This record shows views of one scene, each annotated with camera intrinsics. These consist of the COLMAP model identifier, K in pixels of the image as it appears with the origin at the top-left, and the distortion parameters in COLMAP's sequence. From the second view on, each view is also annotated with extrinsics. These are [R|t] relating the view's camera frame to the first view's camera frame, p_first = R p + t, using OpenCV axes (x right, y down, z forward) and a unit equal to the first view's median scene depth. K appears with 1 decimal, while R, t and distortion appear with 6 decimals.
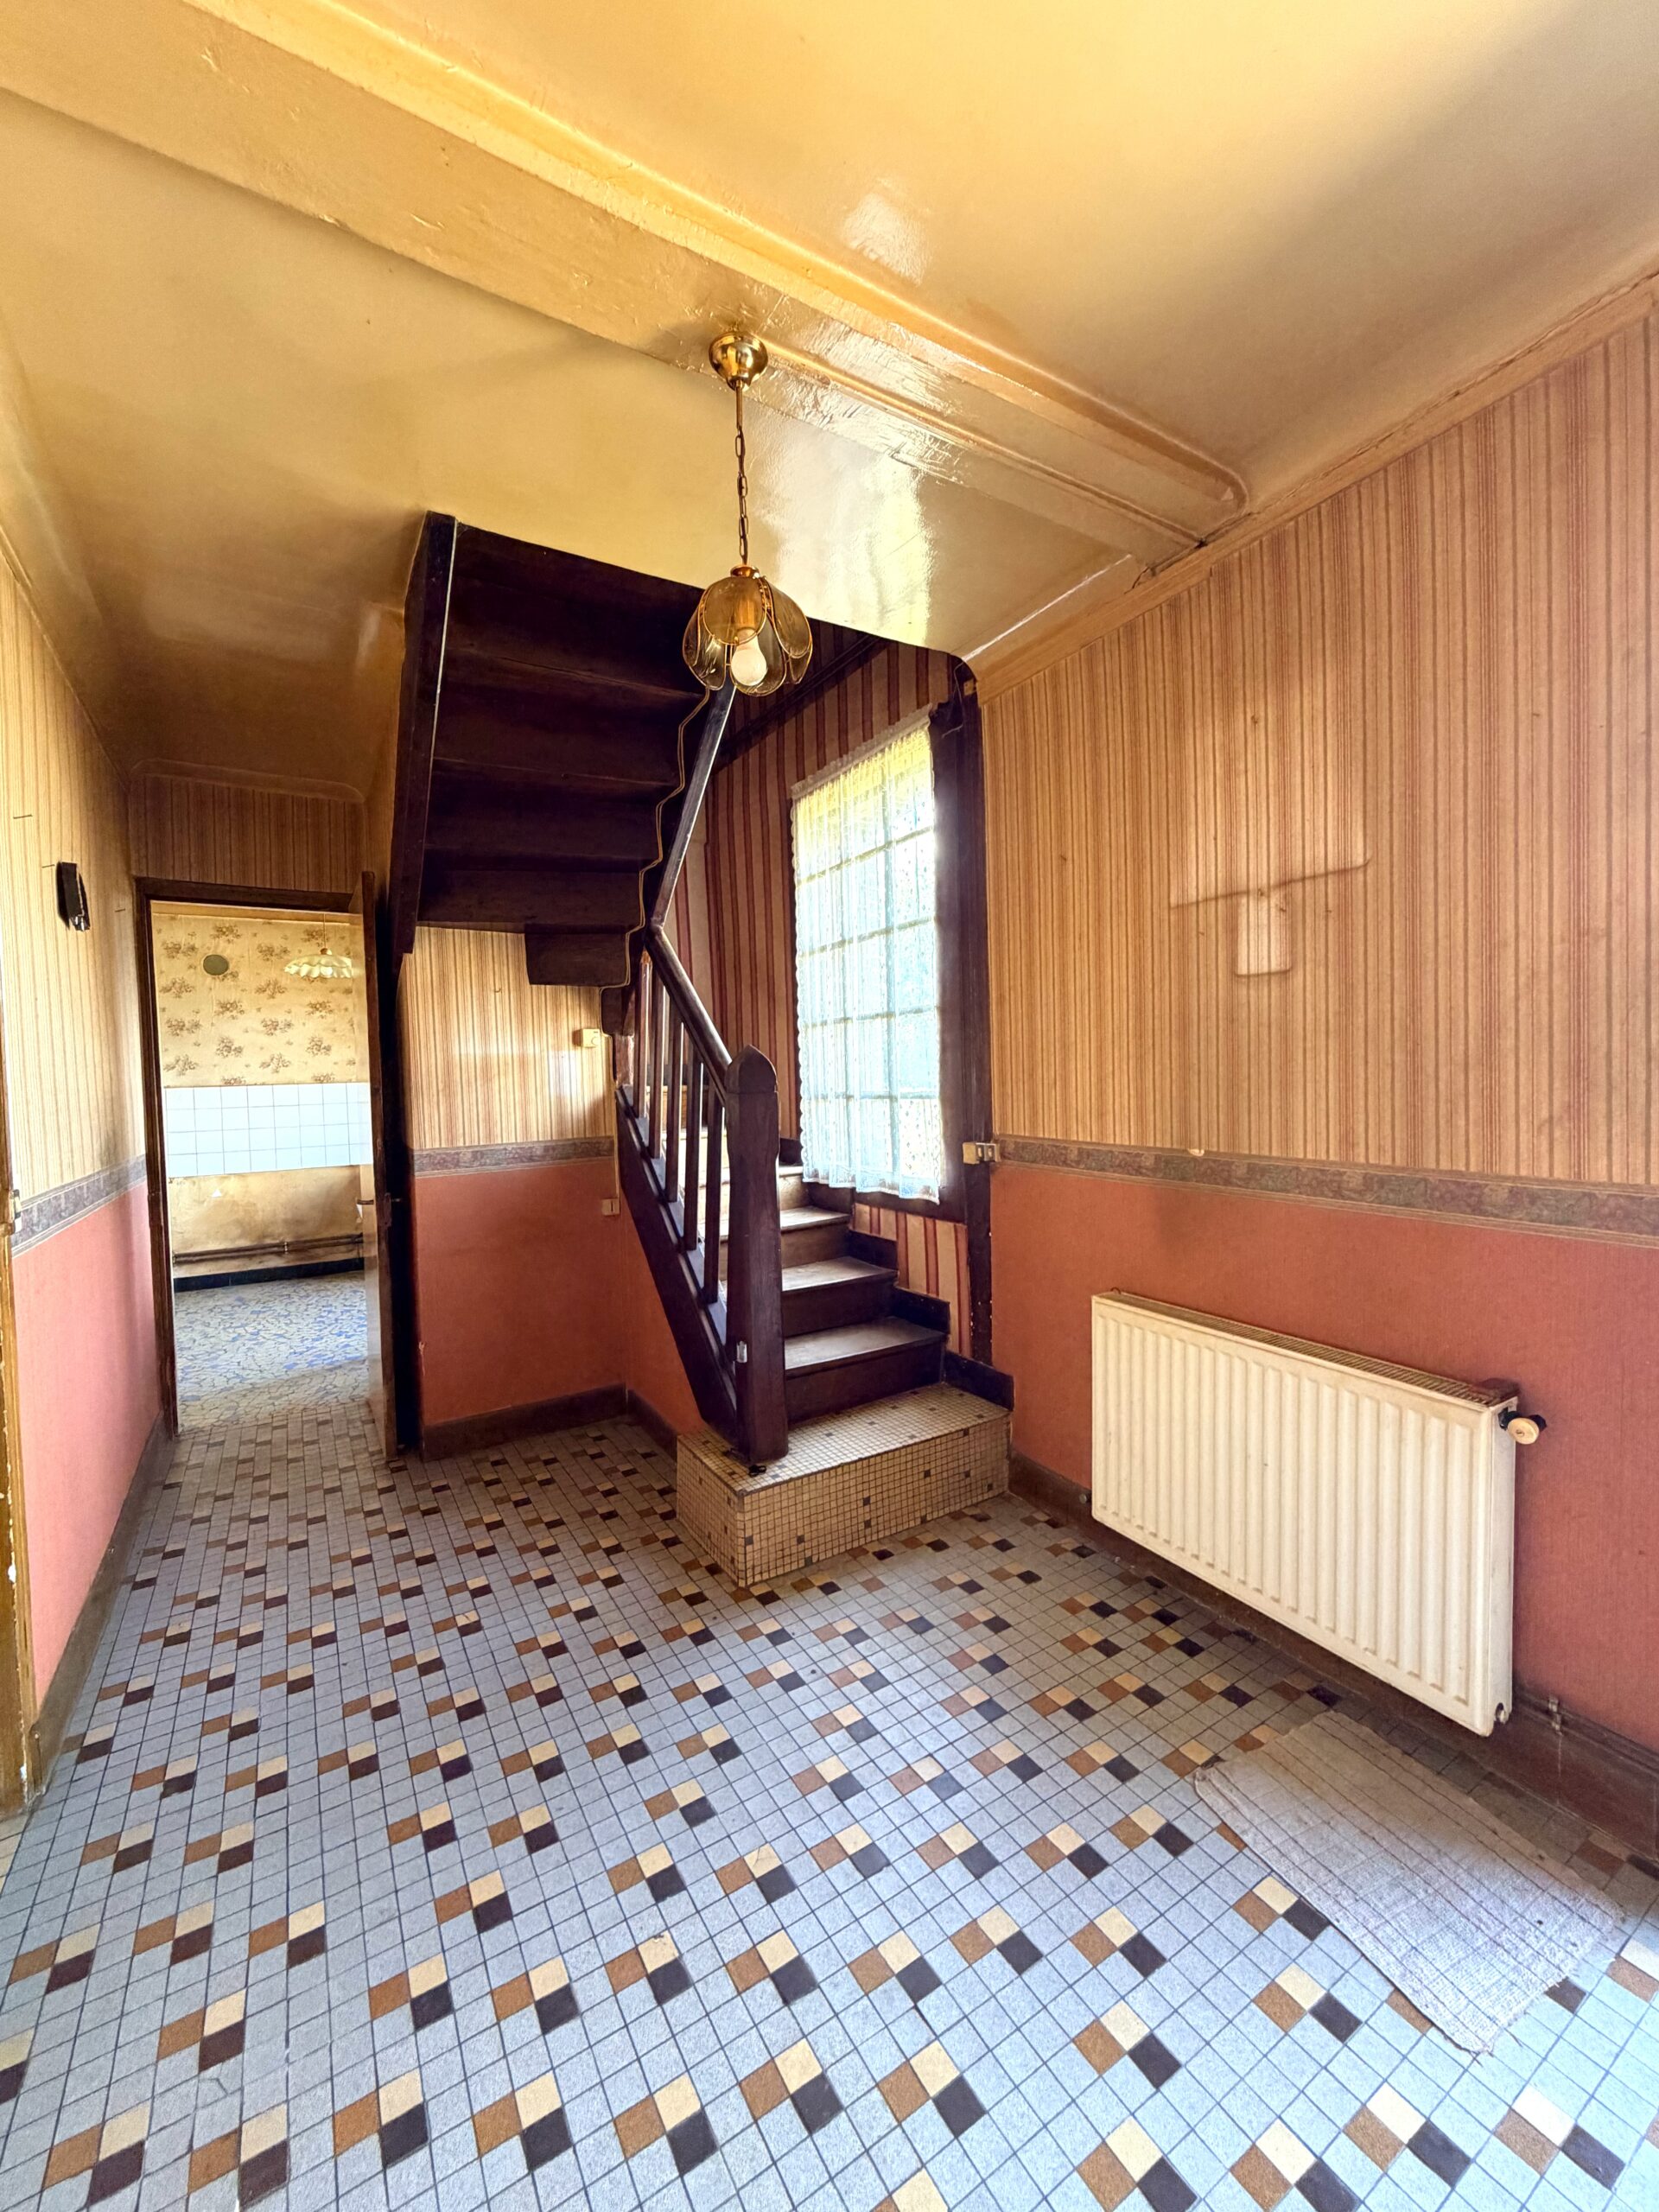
lens RADIAL K [[882.8, 0, 832.0], [0, 882.8, 1106.3], [0, 0, 1]] dist [0.001049, 0.000033]
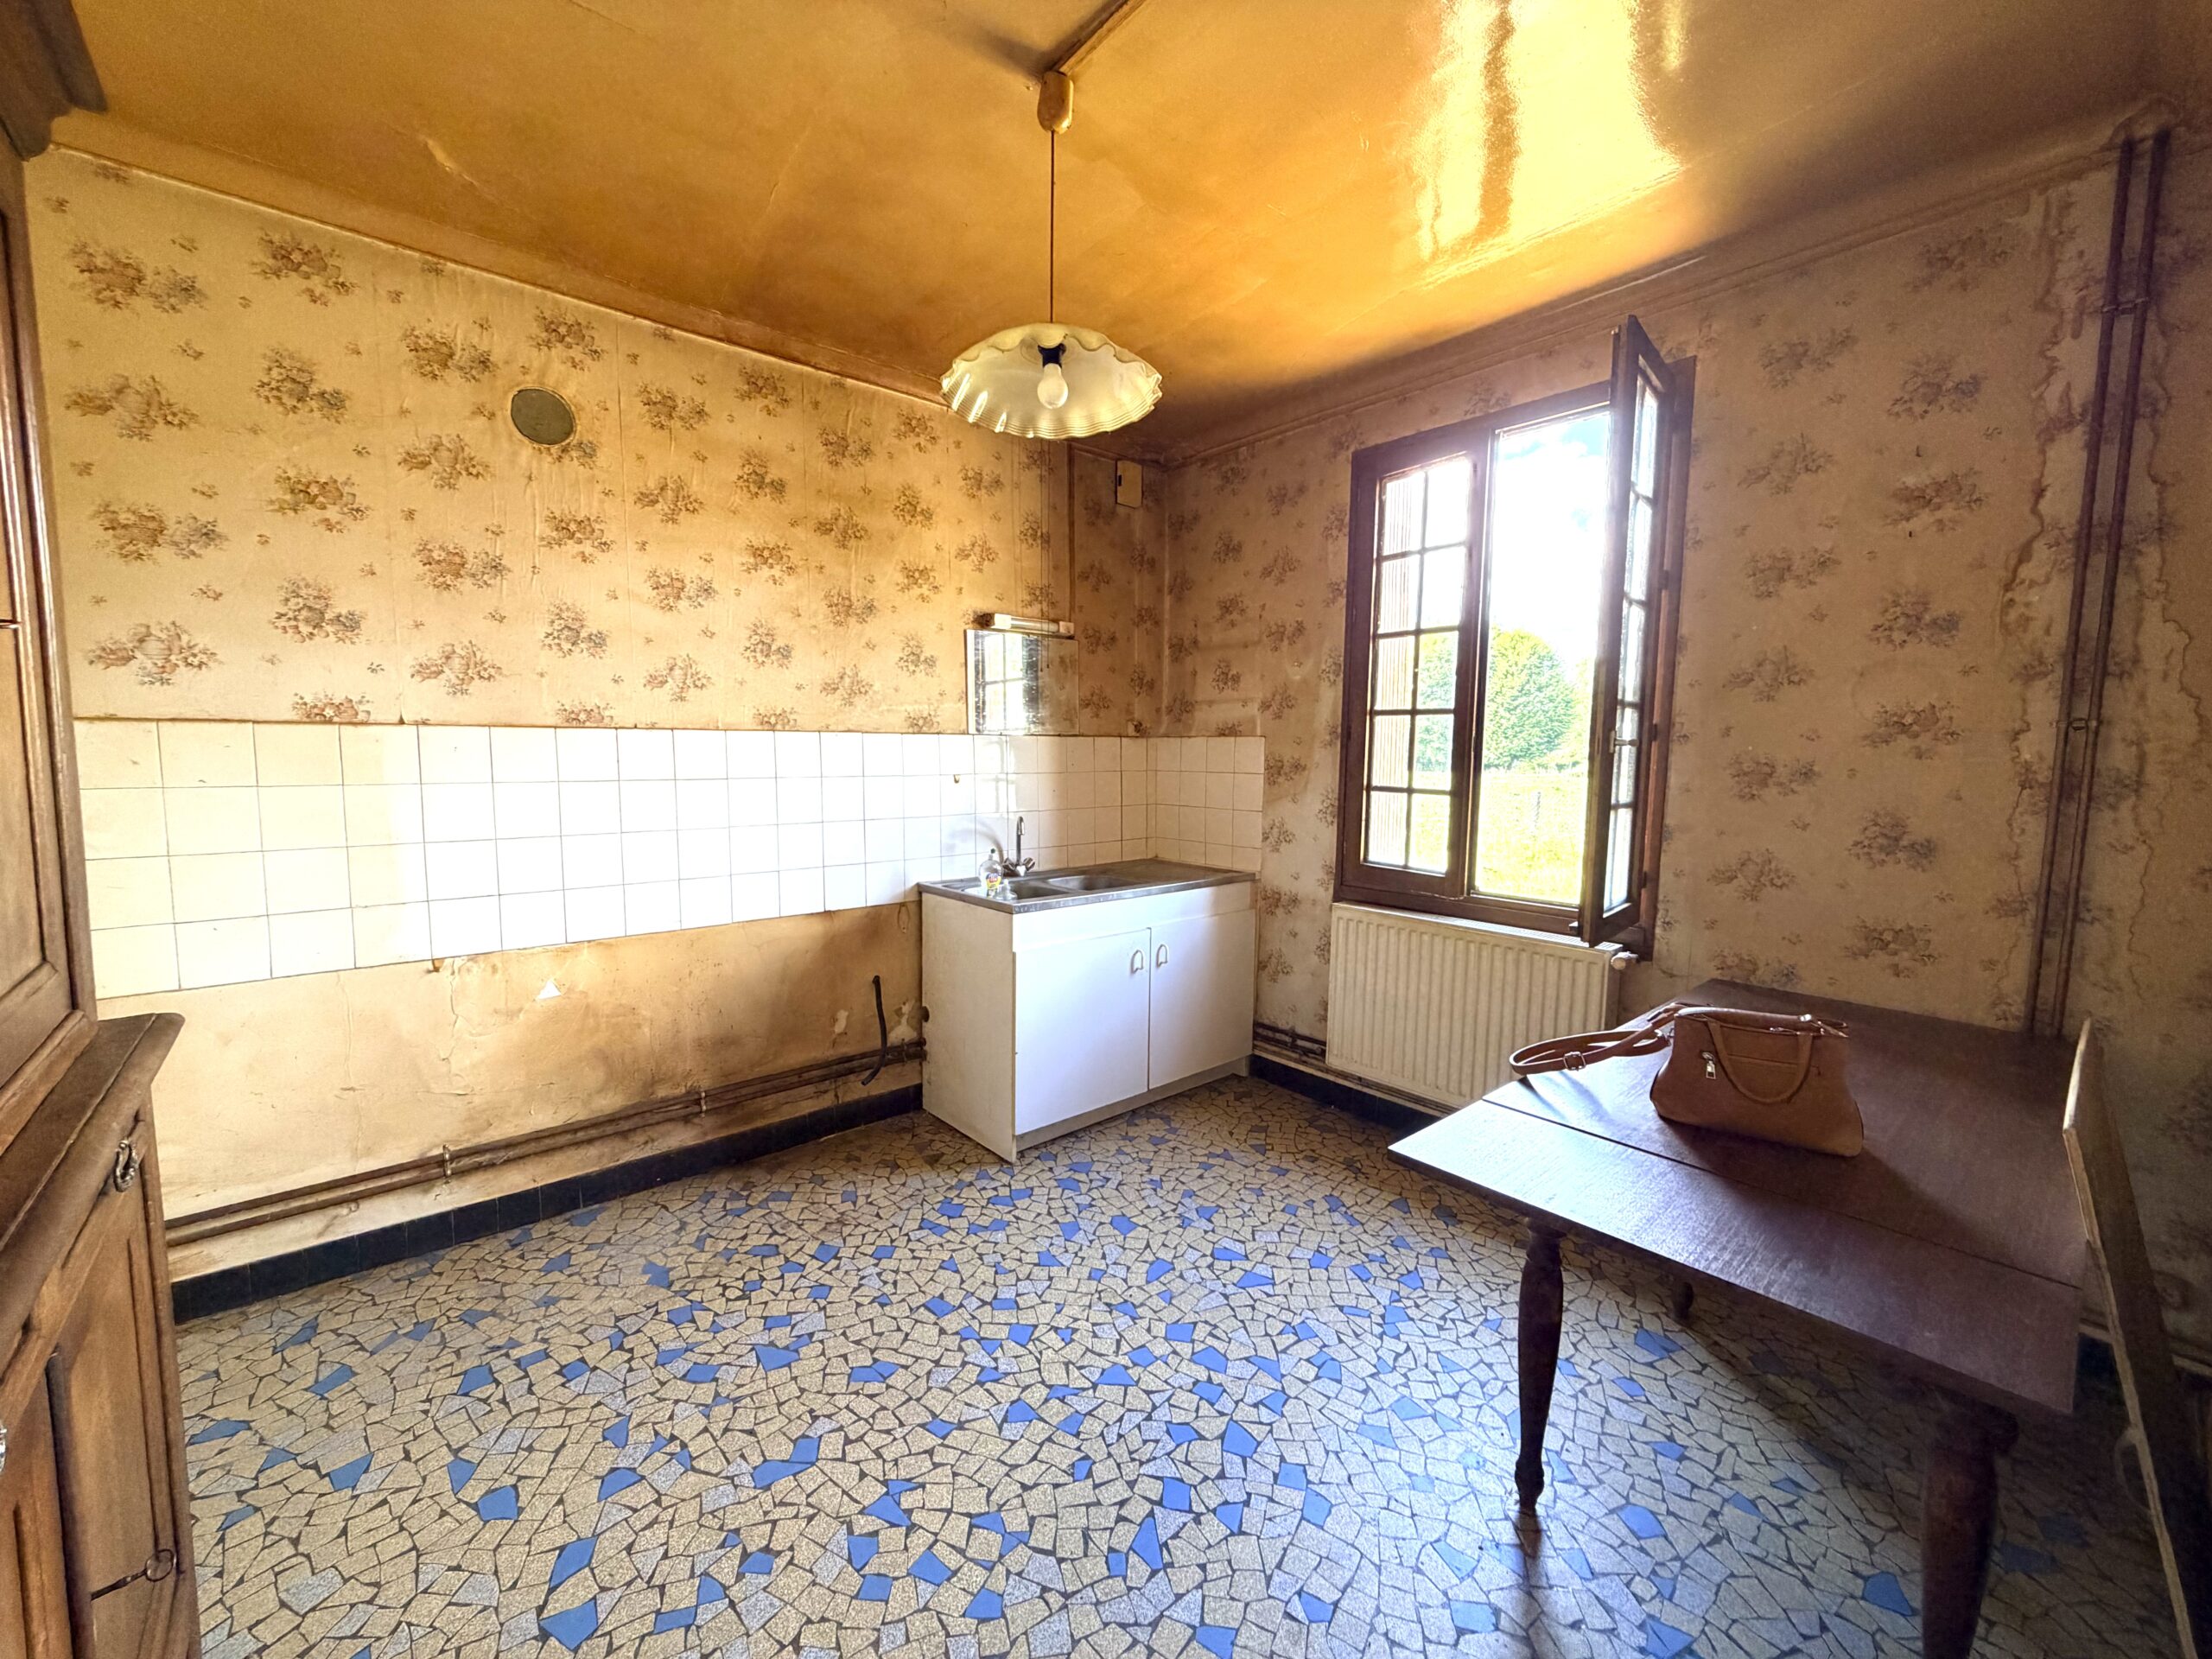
lens RADIAL K [[882.8, 0, 1104.7], [0, 882.8, 829.8], [0, 0, 1]] dist [0.001049, 0.000033]
pose [[0.982758, 0.024472, 0.183269, -0.513771], [-0.035887, 0.997599, 0.059228, -0.008625], [-0.181379, -0.064784, 0.981277, 0.550522]]
